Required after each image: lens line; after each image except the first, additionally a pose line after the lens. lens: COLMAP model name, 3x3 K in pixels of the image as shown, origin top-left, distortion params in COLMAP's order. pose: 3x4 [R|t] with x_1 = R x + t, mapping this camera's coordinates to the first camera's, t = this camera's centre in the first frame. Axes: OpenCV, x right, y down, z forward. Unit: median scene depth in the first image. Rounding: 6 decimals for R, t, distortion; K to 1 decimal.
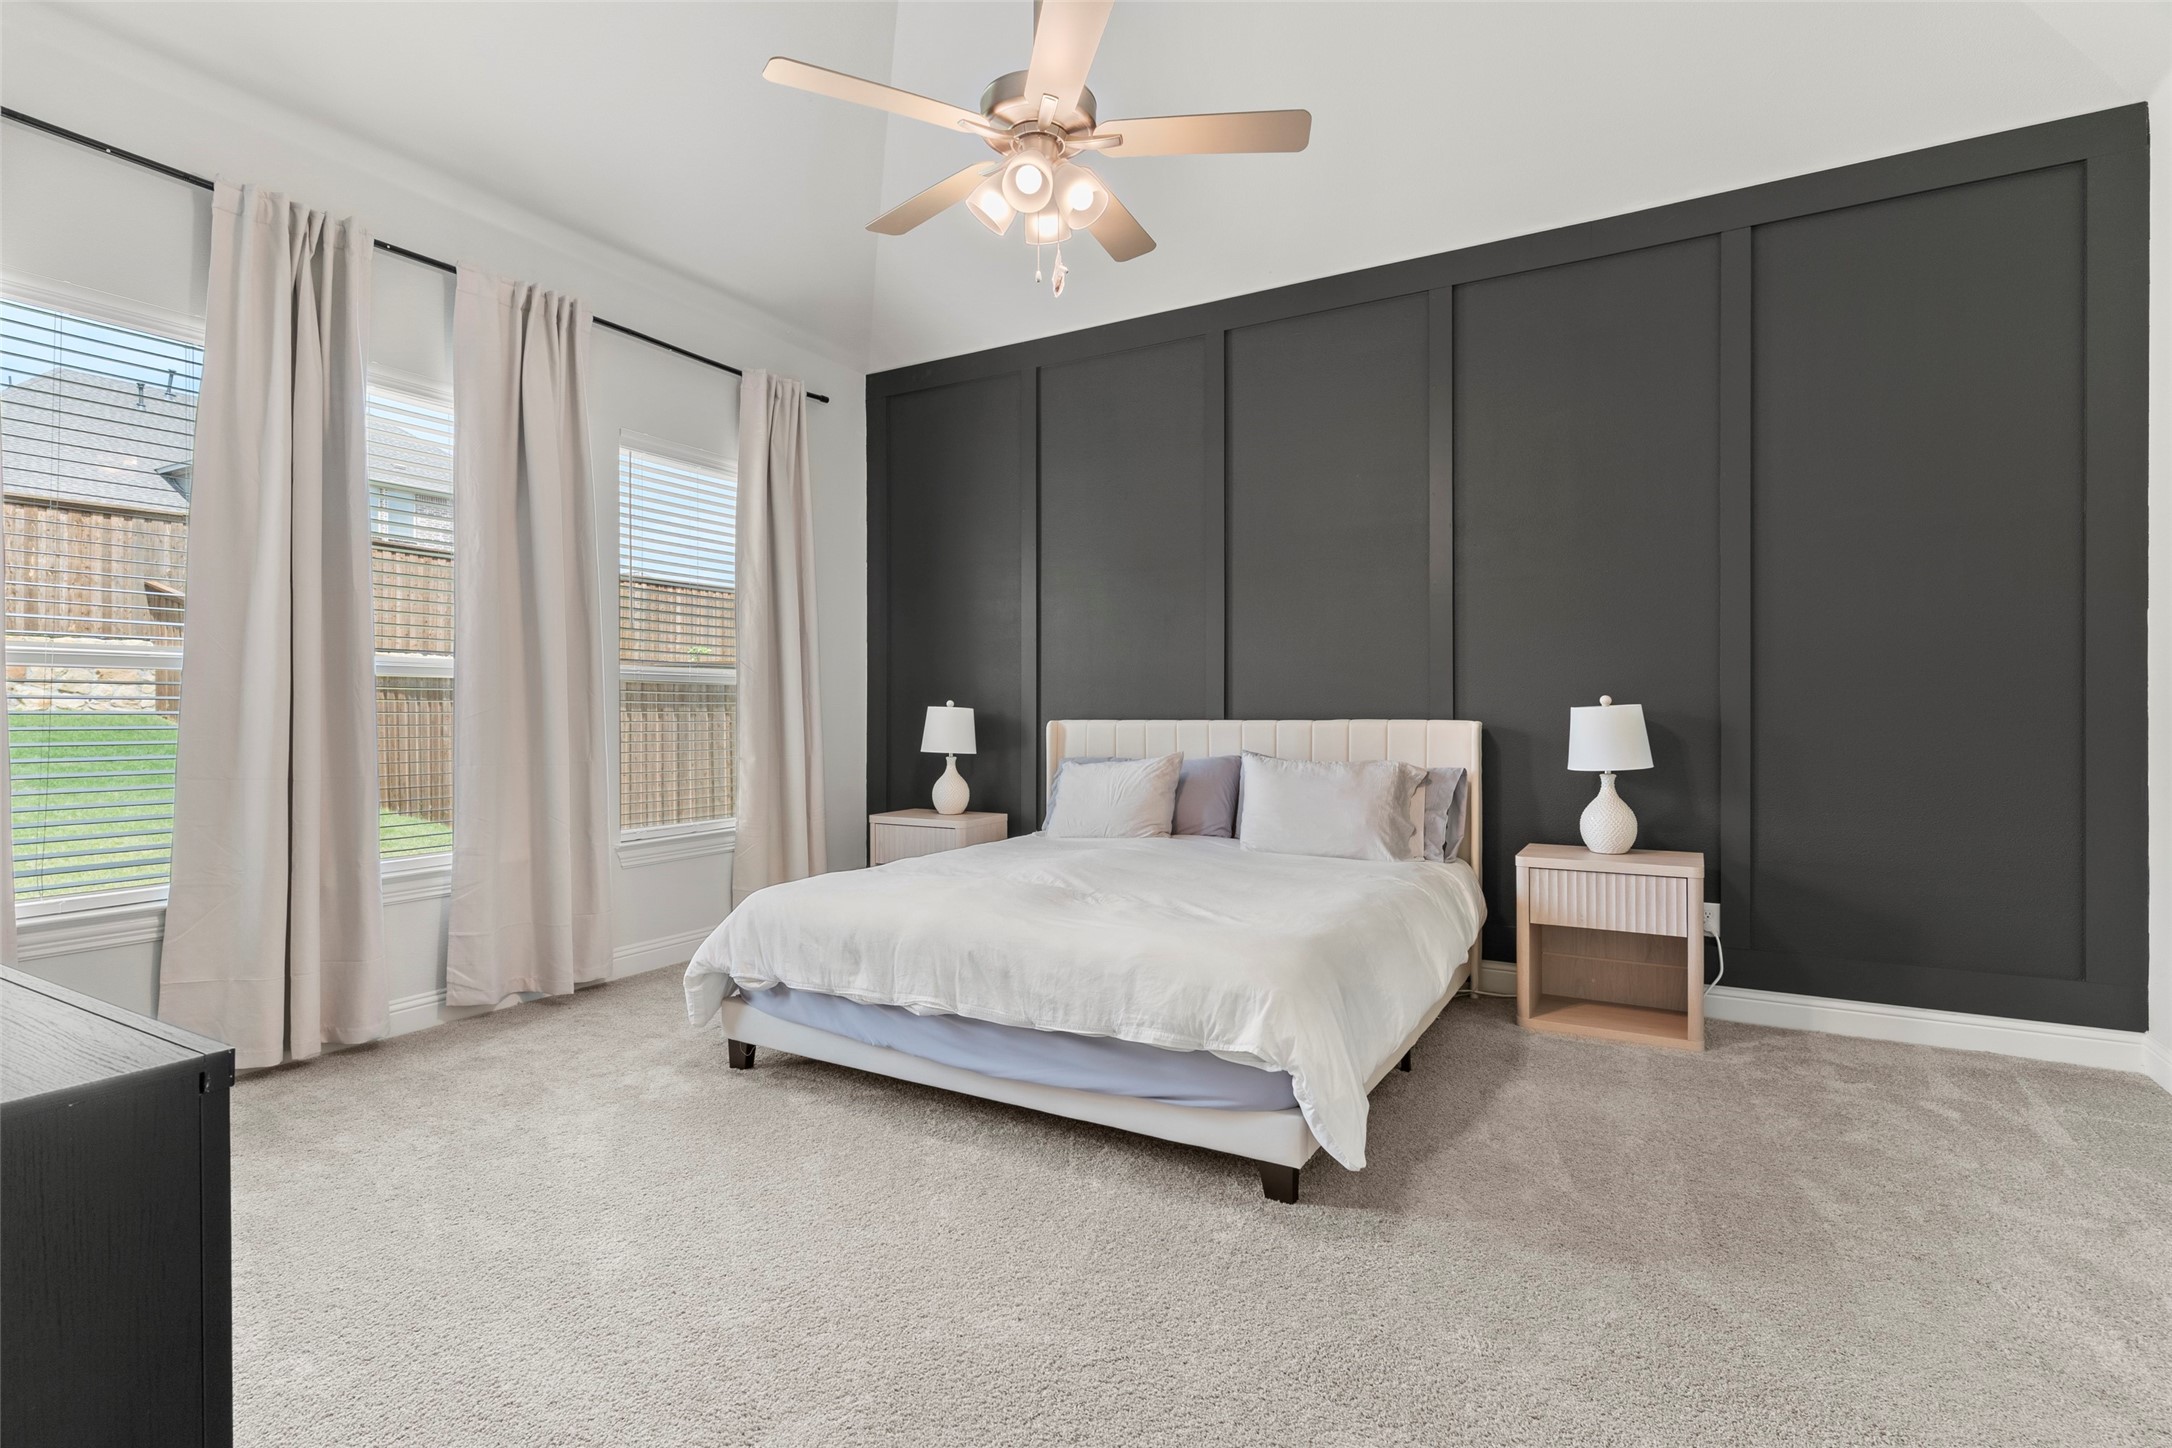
lens RADIAL K [[1035.9, 0, 1076.1], [0, 1035.9, 707.6], [0, 0, 1]] dist [-0.003051, -0.000556]
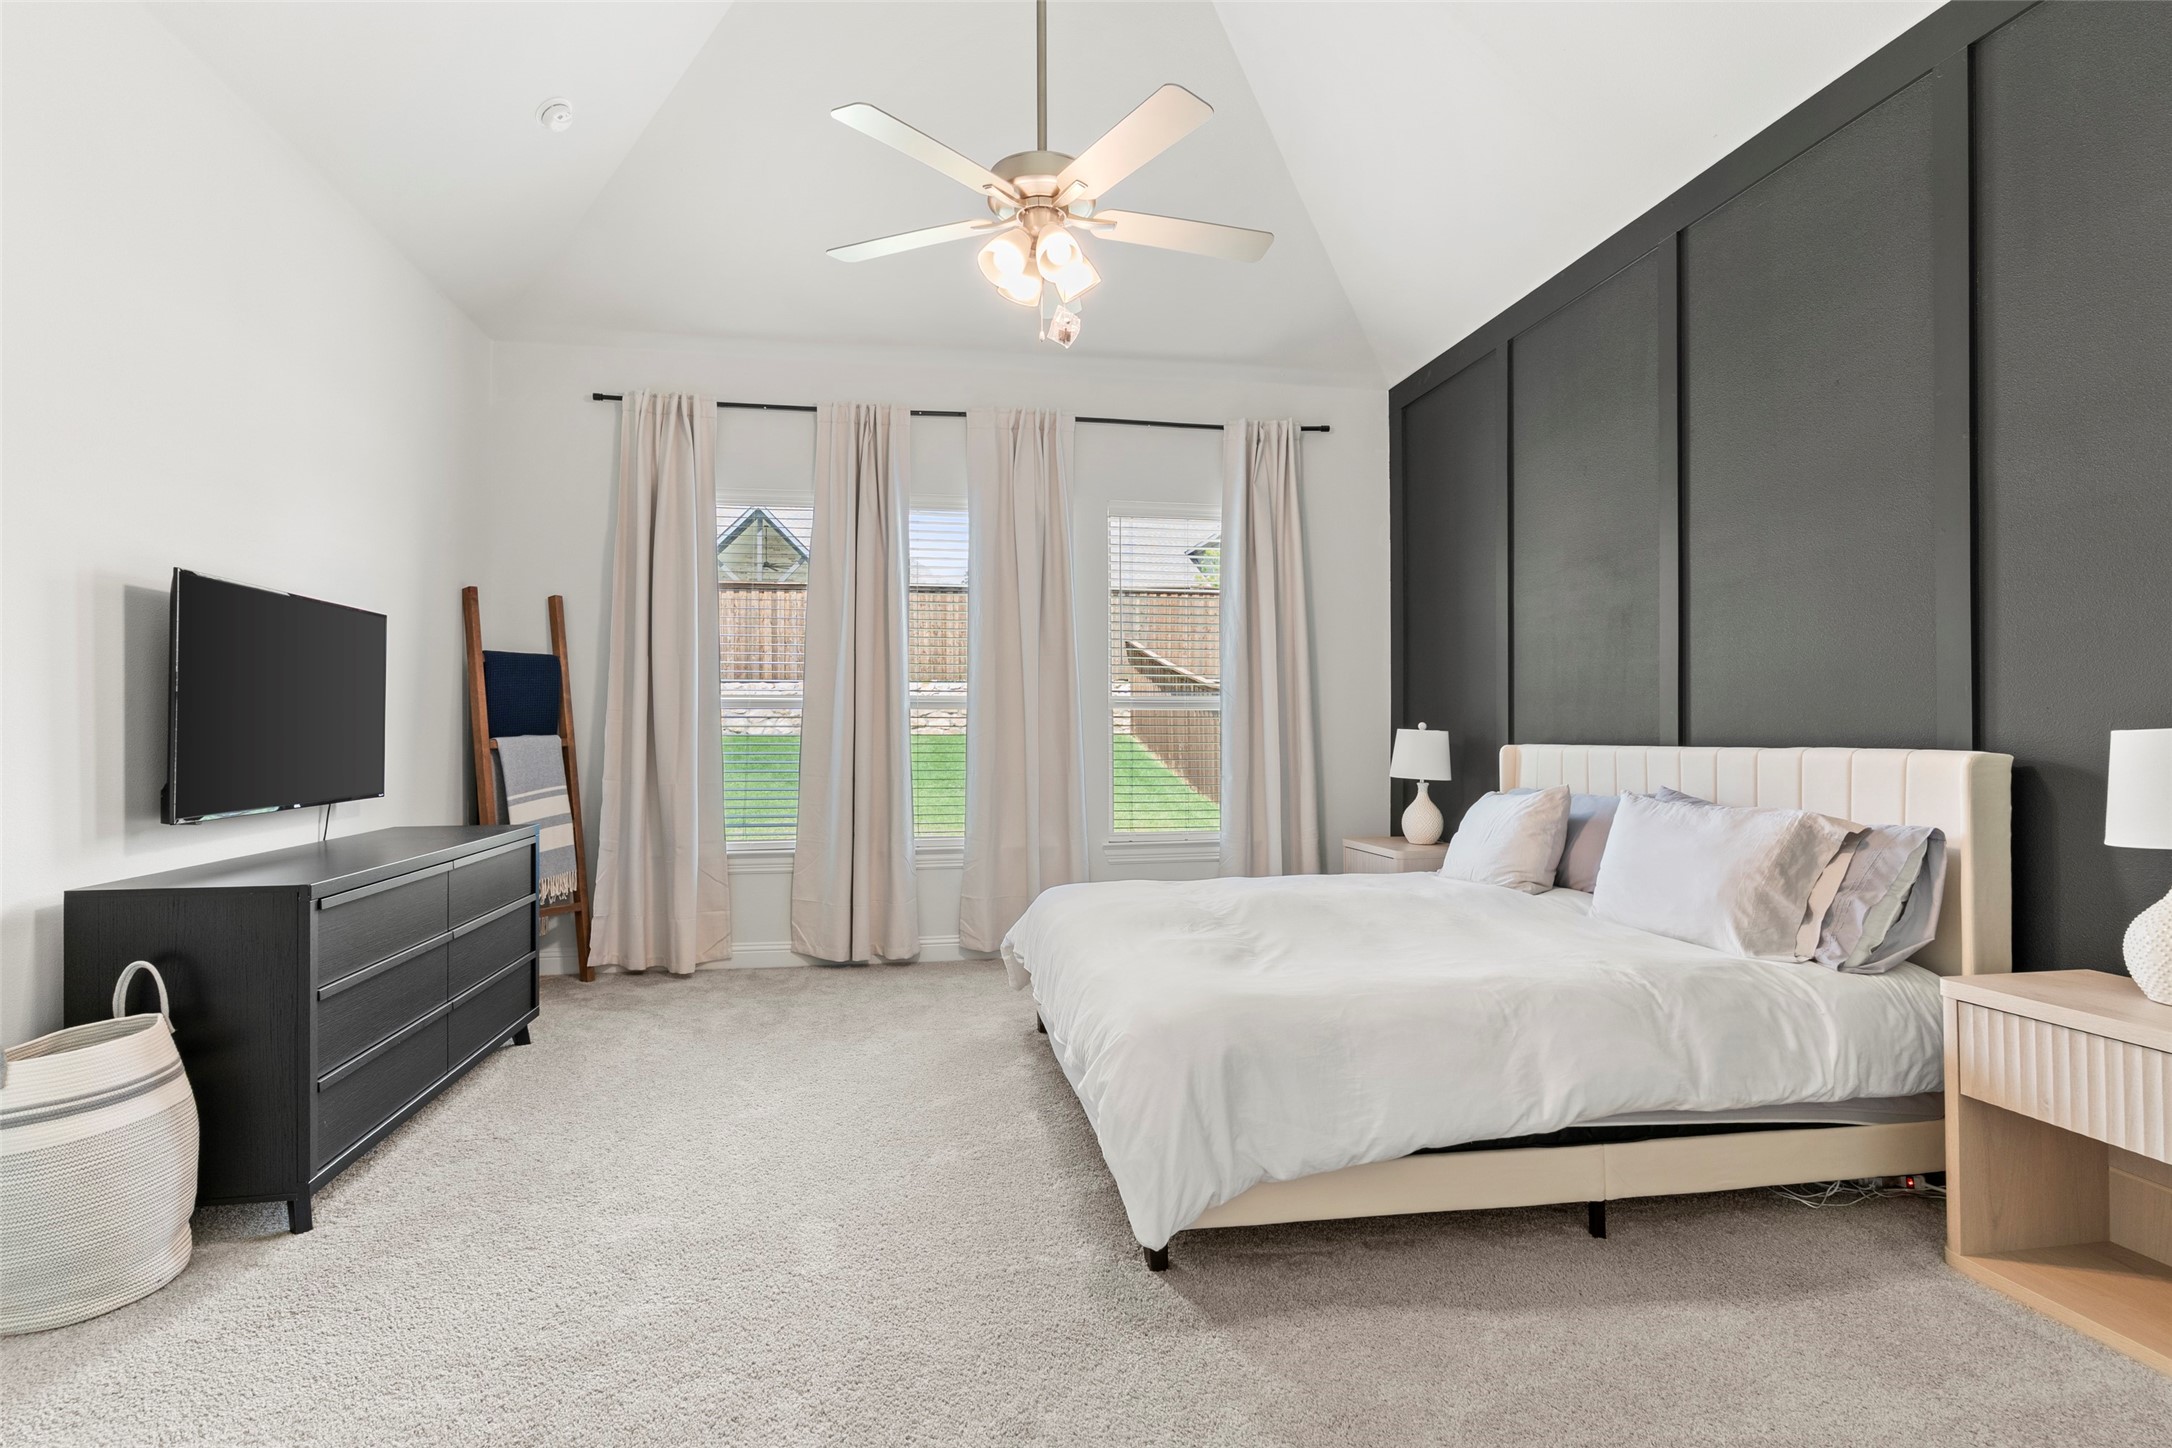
lens RADIAL K [[1035.9, 0, 1070.8], [0, 1035.9, 720.5], [0, 0, 1]] dist [-0.003051, -0.000556]
pose [[0.644049, -0.008331, -0.764939, 0.545816], [0.002417, 0.999958, -0.008856, -0.002058], [0.764980, 0.003855, 0.644042, 0.218440]]
